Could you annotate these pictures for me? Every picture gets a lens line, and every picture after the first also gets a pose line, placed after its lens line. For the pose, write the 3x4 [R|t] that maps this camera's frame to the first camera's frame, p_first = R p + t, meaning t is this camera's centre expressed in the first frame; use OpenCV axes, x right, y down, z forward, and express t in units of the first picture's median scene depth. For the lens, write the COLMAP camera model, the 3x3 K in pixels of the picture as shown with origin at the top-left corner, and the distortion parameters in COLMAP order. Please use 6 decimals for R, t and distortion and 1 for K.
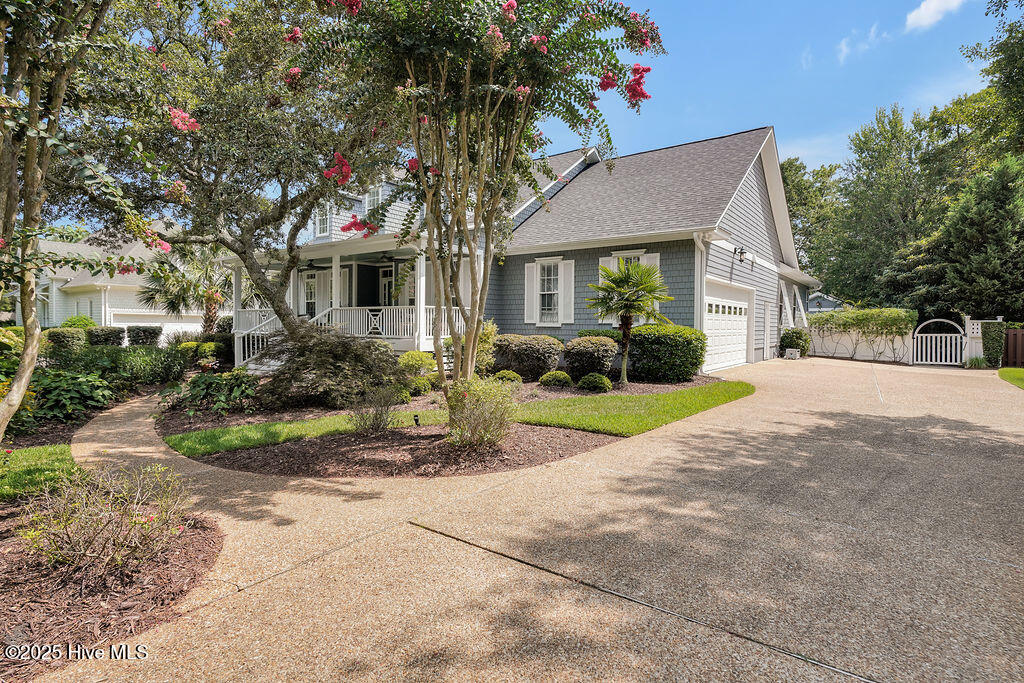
lens RADIAL K [[484.0, 0, 510.8], [0, 484.0, 320.5], [0, 0, 1]] dist [-0.001553, 0.000089]
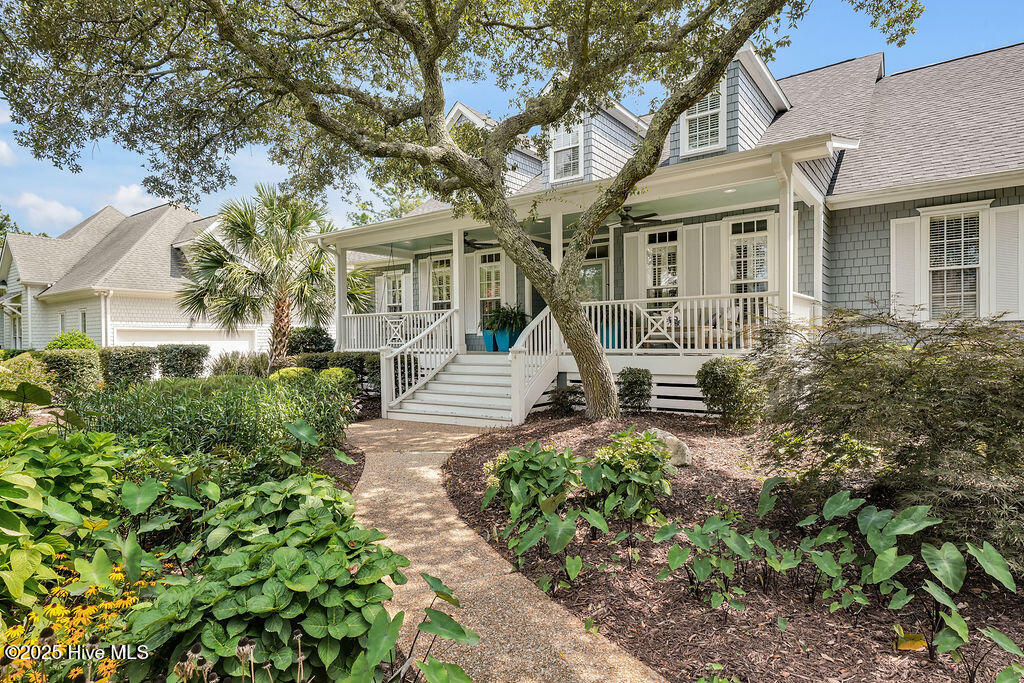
lens RADIAL K [[557.2, 0, 512.0], [0, 557.2, 341.5], [0, 0, 1]] dist [0.025420, -0.000228]
pose [[0.999588, -0.016737, -0.023310, -0.342038], [0.016883, 0.999839, 0.006066, 0.011377], [0.023204, -0.006457, 0.999710, 0.284149]]
